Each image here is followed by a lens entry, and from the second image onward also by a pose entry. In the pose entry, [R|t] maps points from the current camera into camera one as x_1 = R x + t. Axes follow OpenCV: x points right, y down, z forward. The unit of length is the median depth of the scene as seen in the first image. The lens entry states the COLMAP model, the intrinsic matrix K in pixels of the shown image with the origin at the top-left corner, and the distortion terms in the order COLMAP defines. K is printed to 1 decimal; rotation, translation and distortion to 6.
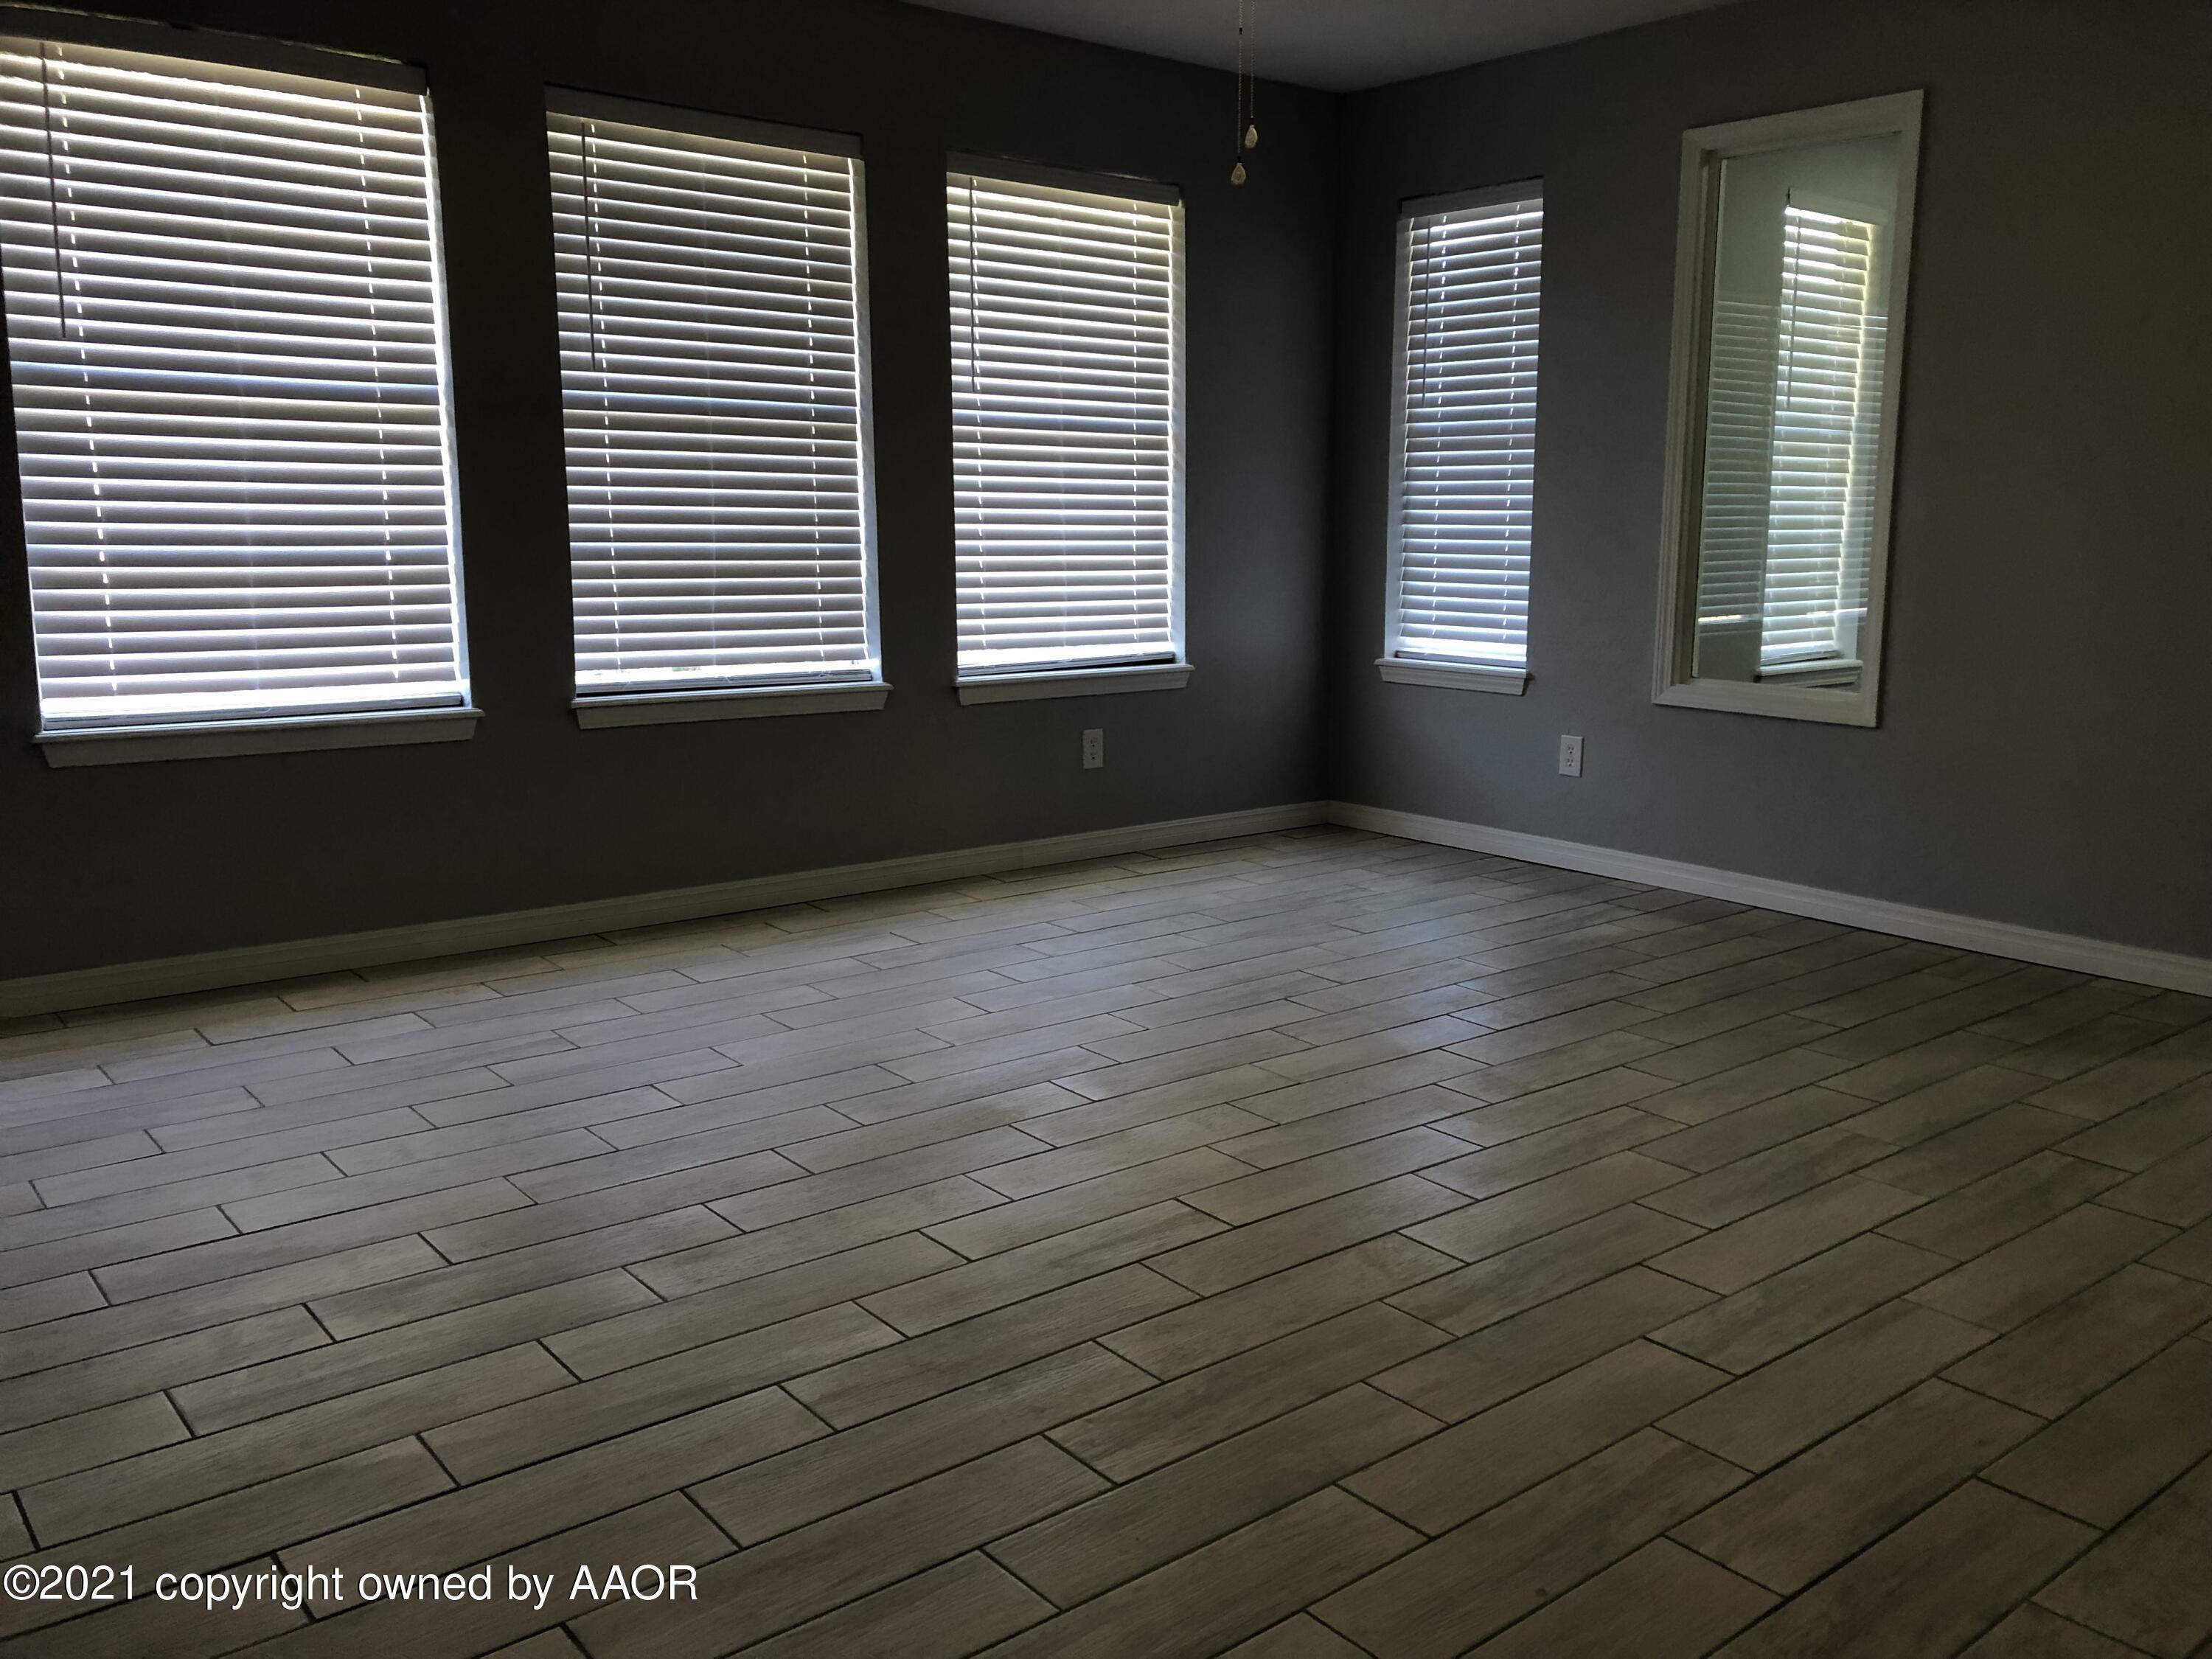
lens RADIAL K [[1783.7, 0, 1161.1], [0, 1783.7, 826.5], [0, 0, 1]] dist [0.033770, 0.011530]
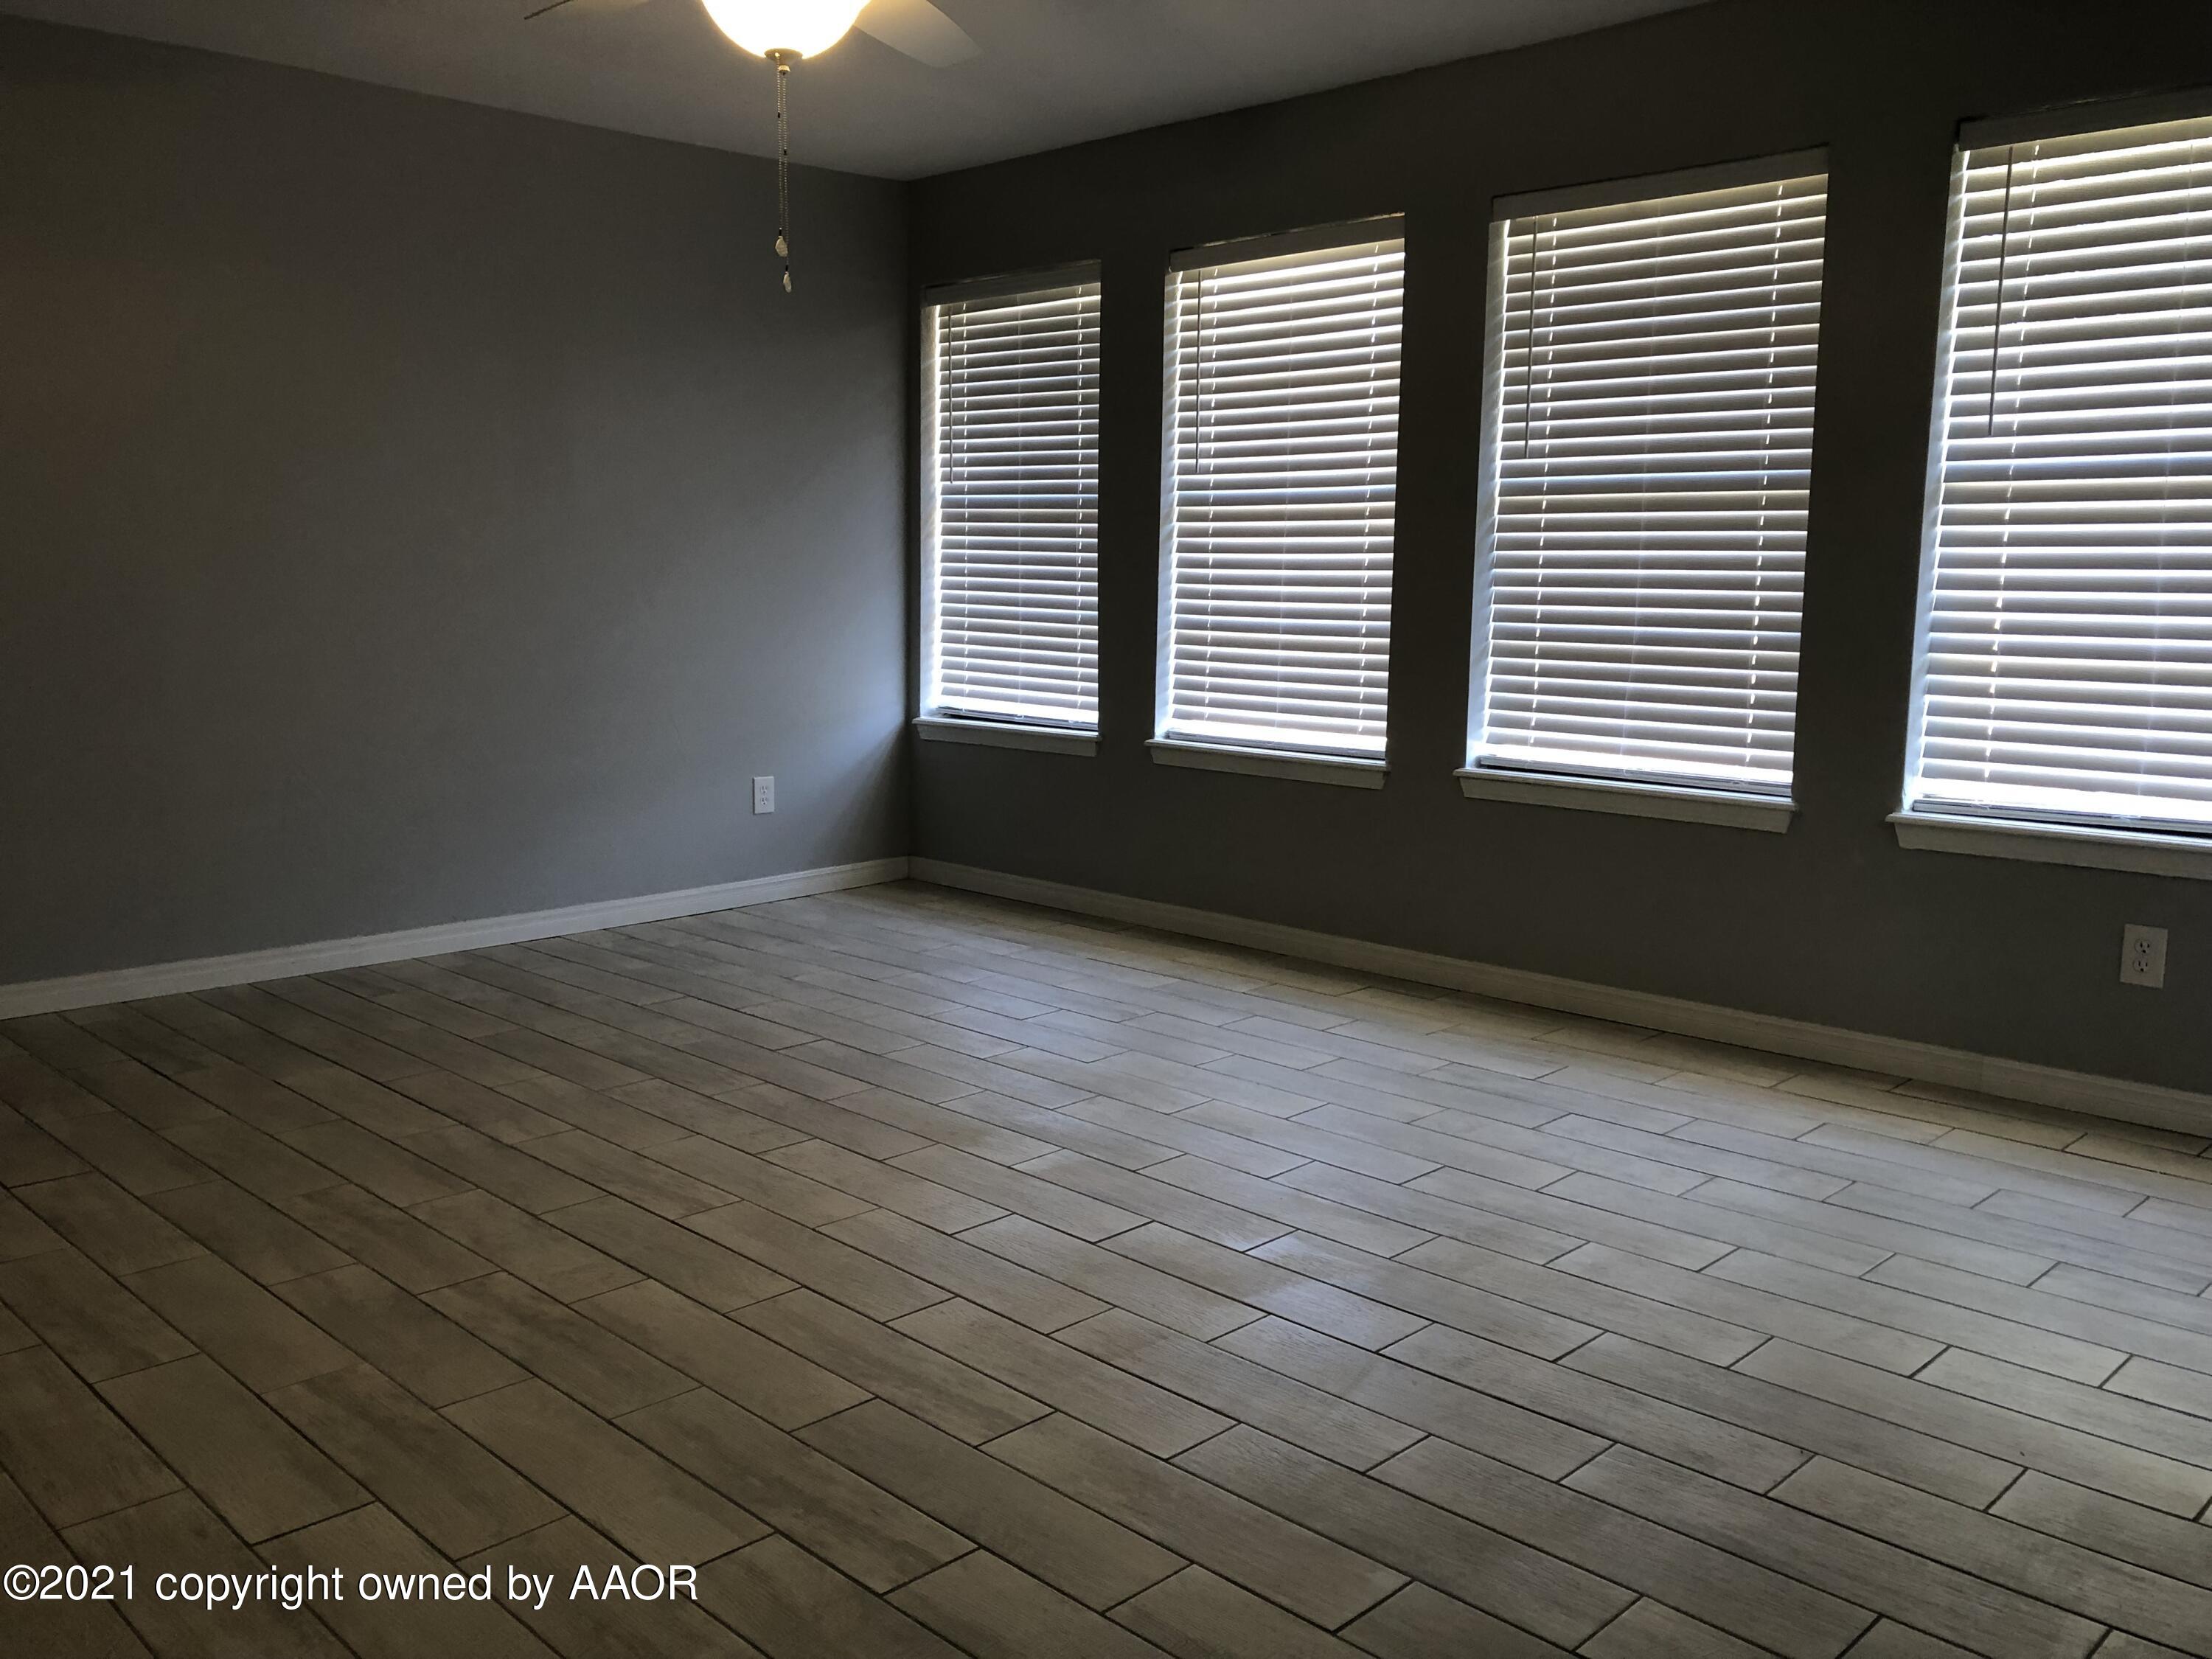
lens RADIAL K [[1829.9, 0, 1103.8], [0, 1829.9, 770.0], [0, 0, 1]] dist [0.025742, 0.002886]
pose [[0.092172, 0.100432, -0.990665, 0.810598], [-0.182652, 0.979725, 0.082329, -0.133742], [0.978848, 0.173358, 0.108647, 0.754440]]
